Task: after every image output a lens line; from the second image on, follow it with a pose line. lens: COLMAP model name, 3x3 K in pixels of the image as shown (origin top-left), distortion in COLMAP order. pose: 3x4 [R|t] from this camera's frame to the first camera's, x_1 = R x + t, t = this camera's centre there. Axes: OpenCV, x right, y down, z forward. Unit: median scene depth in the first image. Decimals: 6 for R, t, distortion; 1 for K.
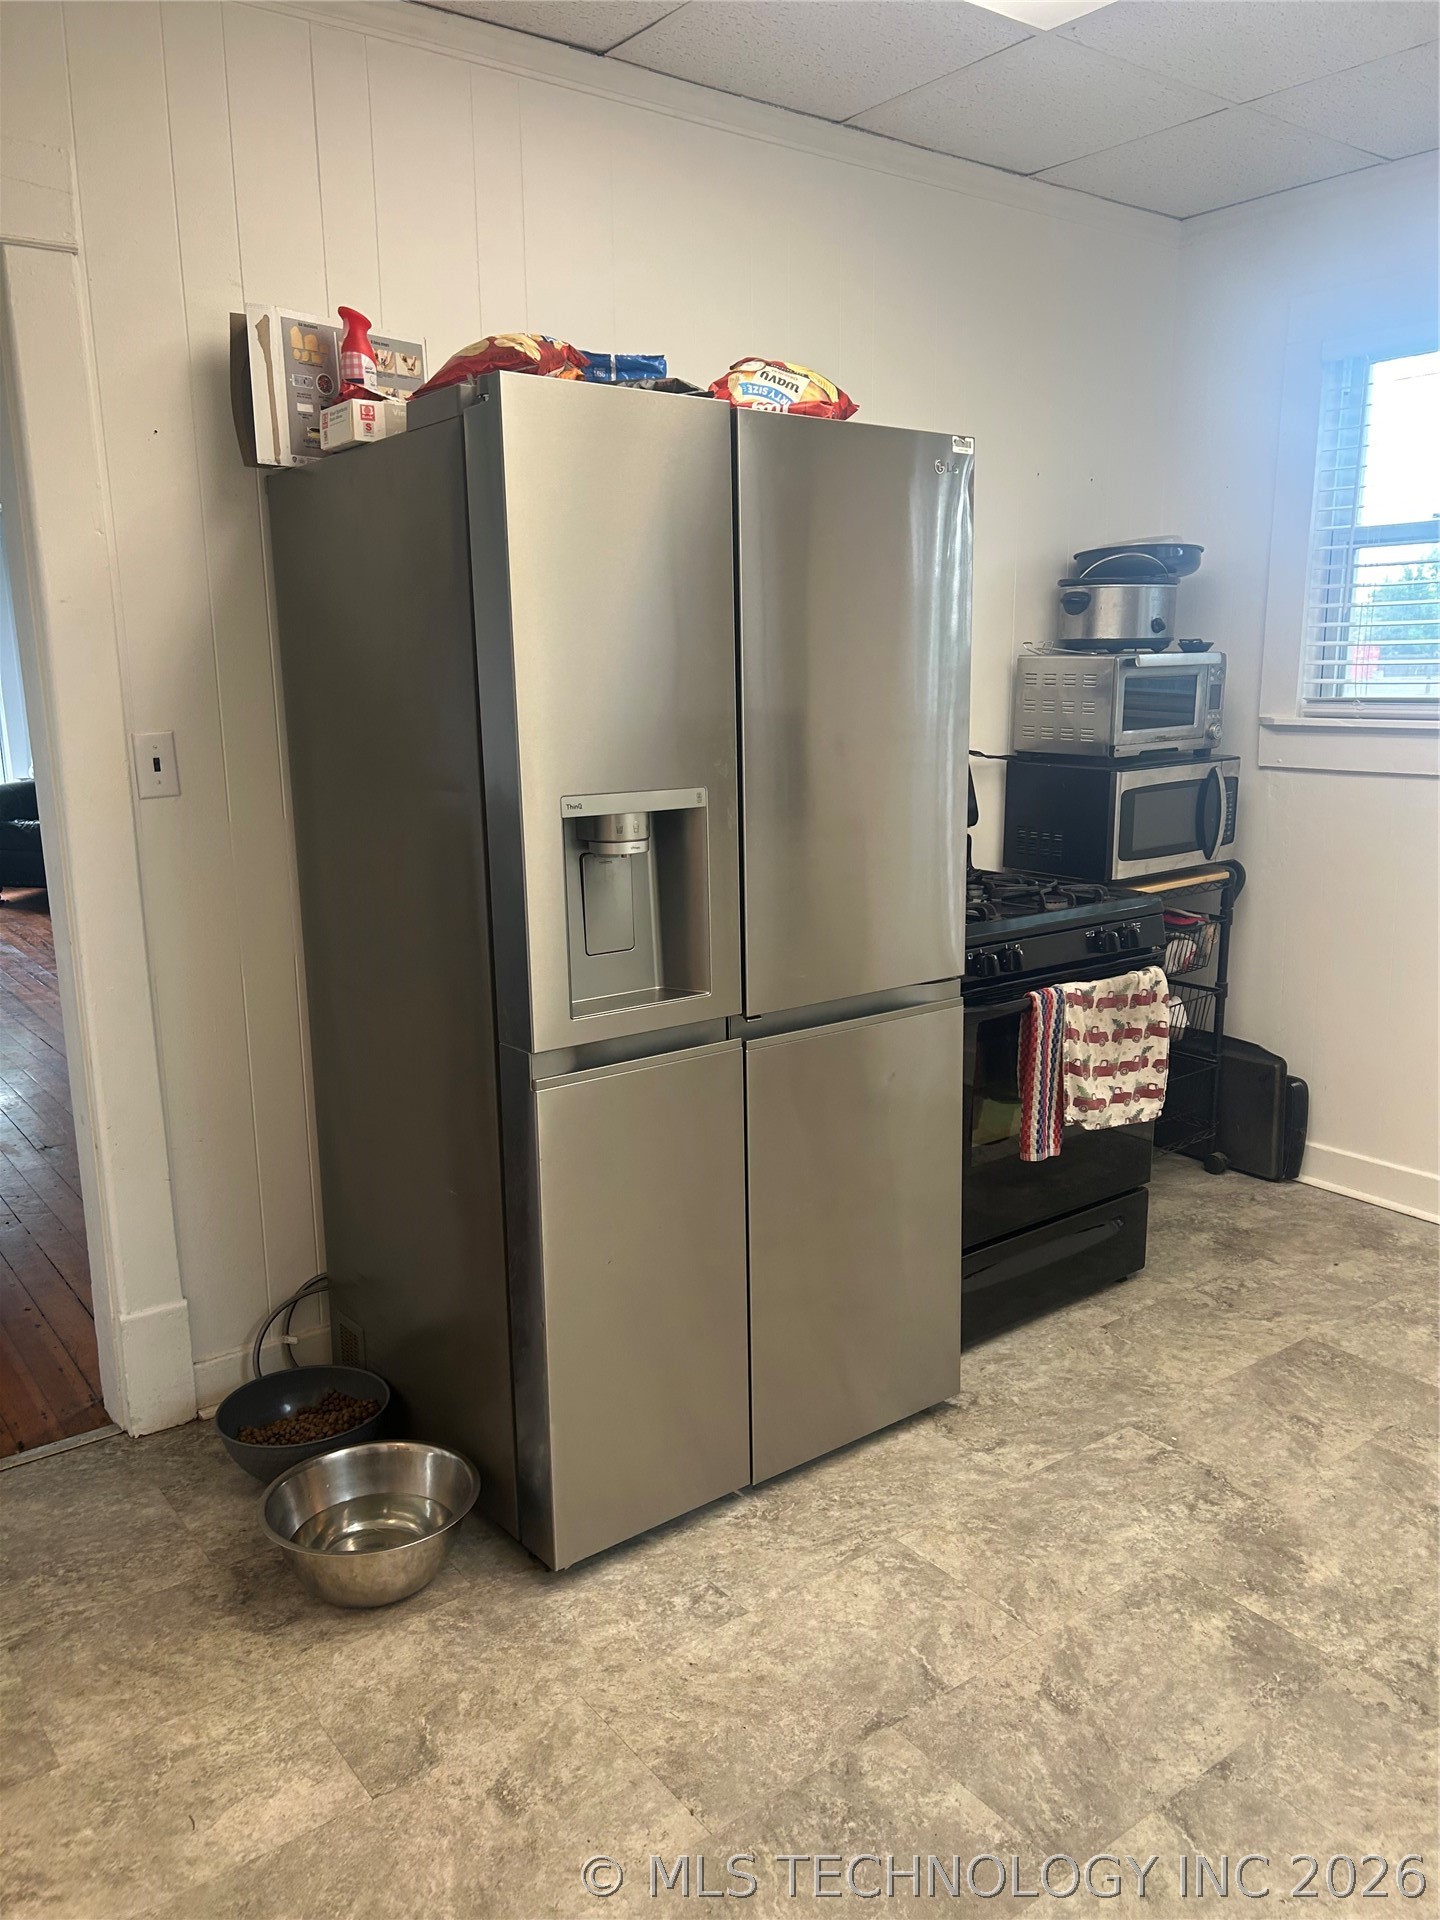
lens RADIAL K [[1444.2, 0, 719.9], [0, 1444.2, 963.9], [0, 0, 1]] dist [-0.001959, 0.002433]
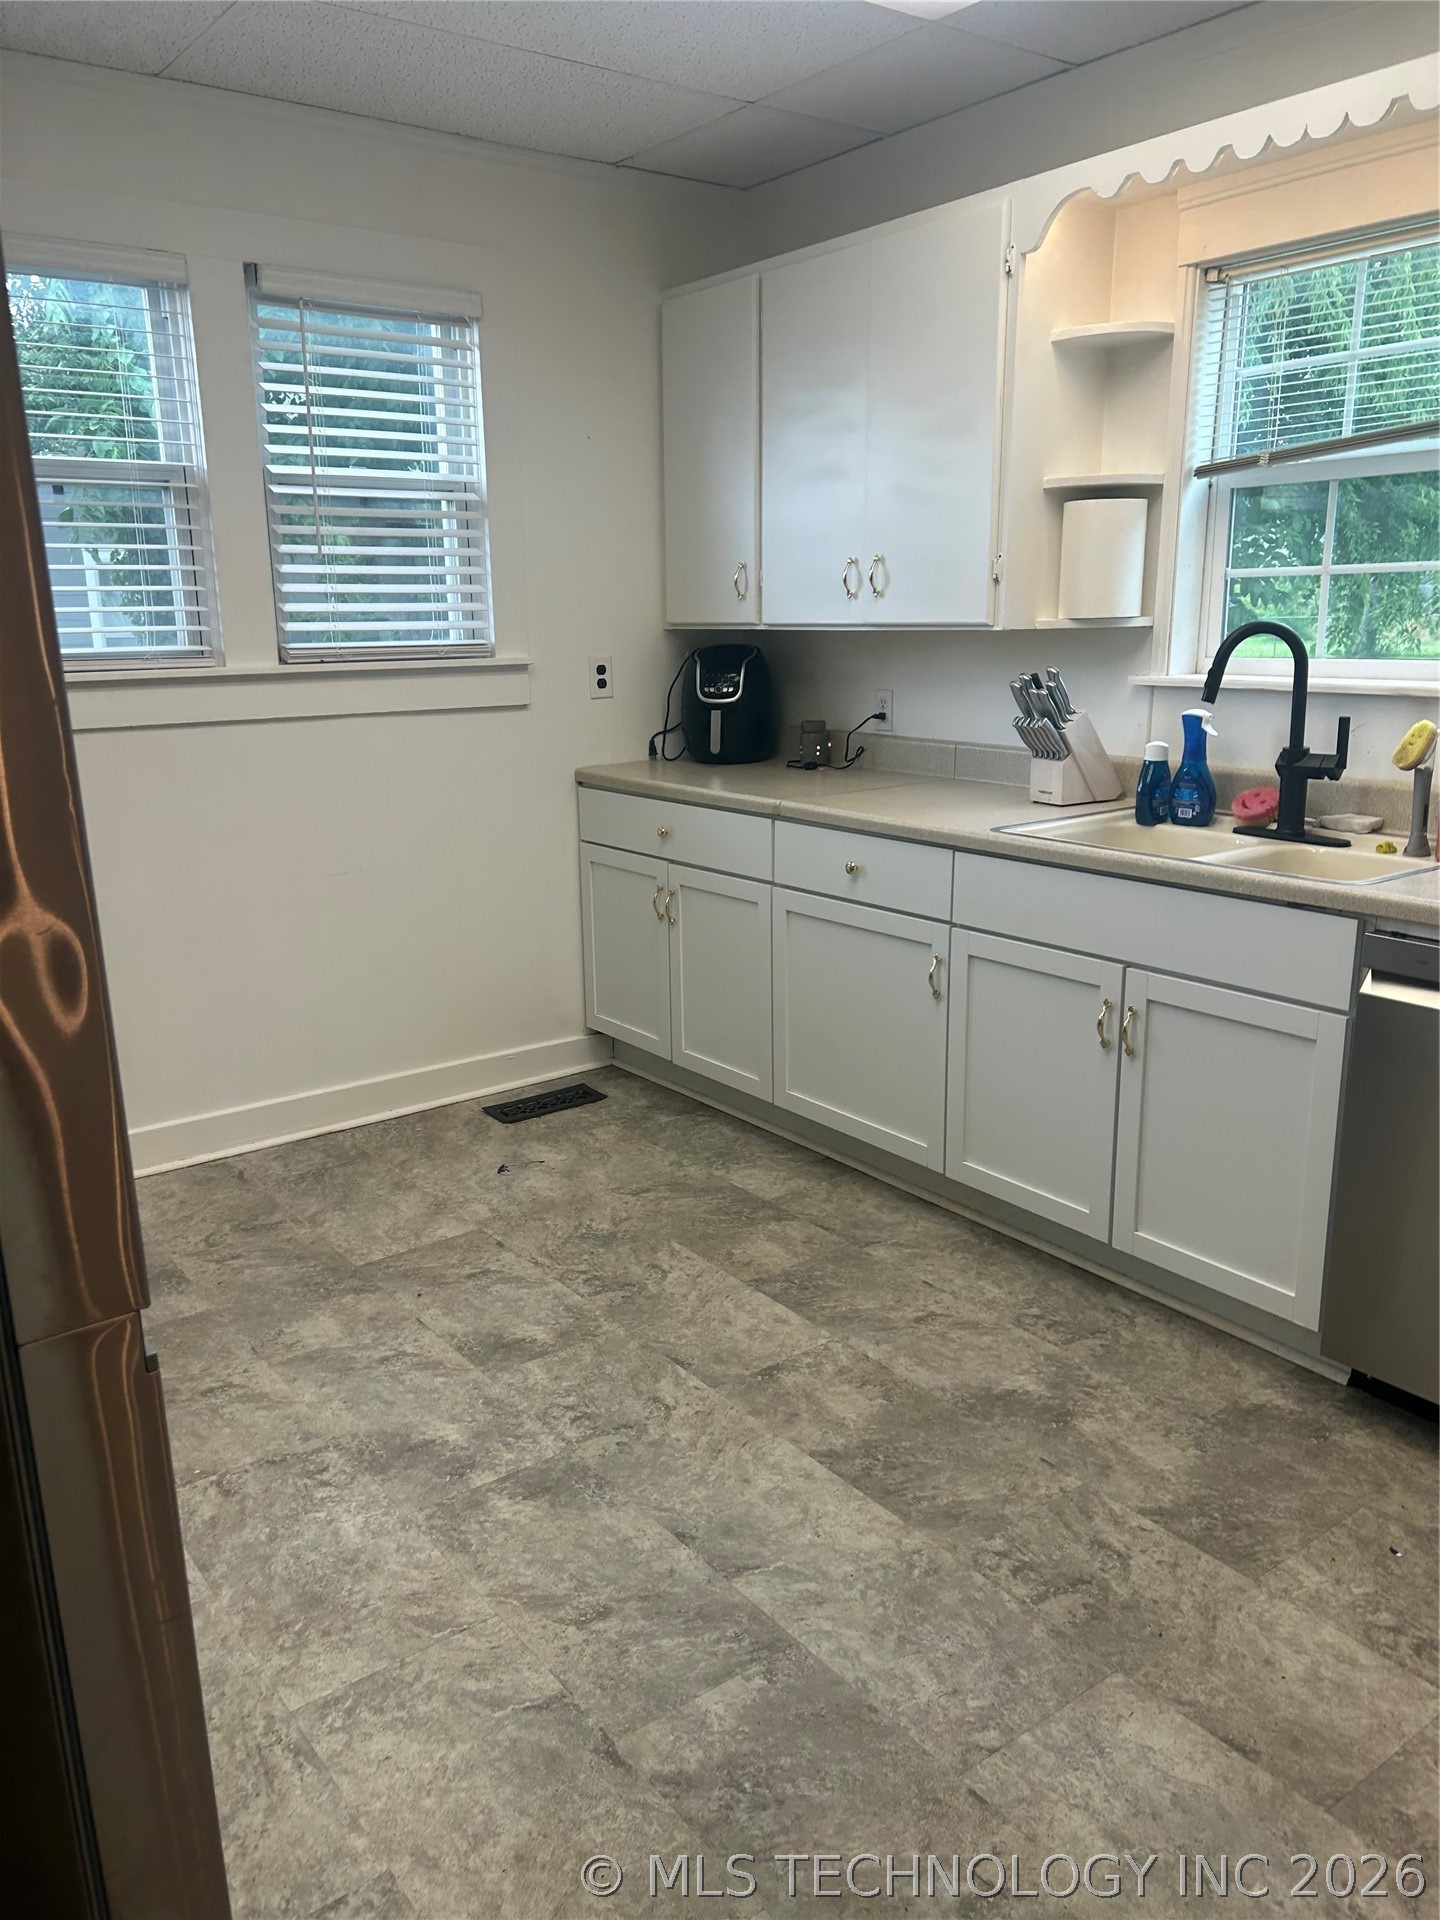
lens RADIAL K [[1444.2, 0, 721.0], [0, 1444.2, 964.9], [0, 0, 1]] dist [-0.001959, 0.002433]
pose [[0.006177, -0.233318, 0.972381, -0.632721], [0.216055, 0.949743, 0.226514, -0.137793], [-0.976362, 0.208689, 0.056276, 0.730299]]
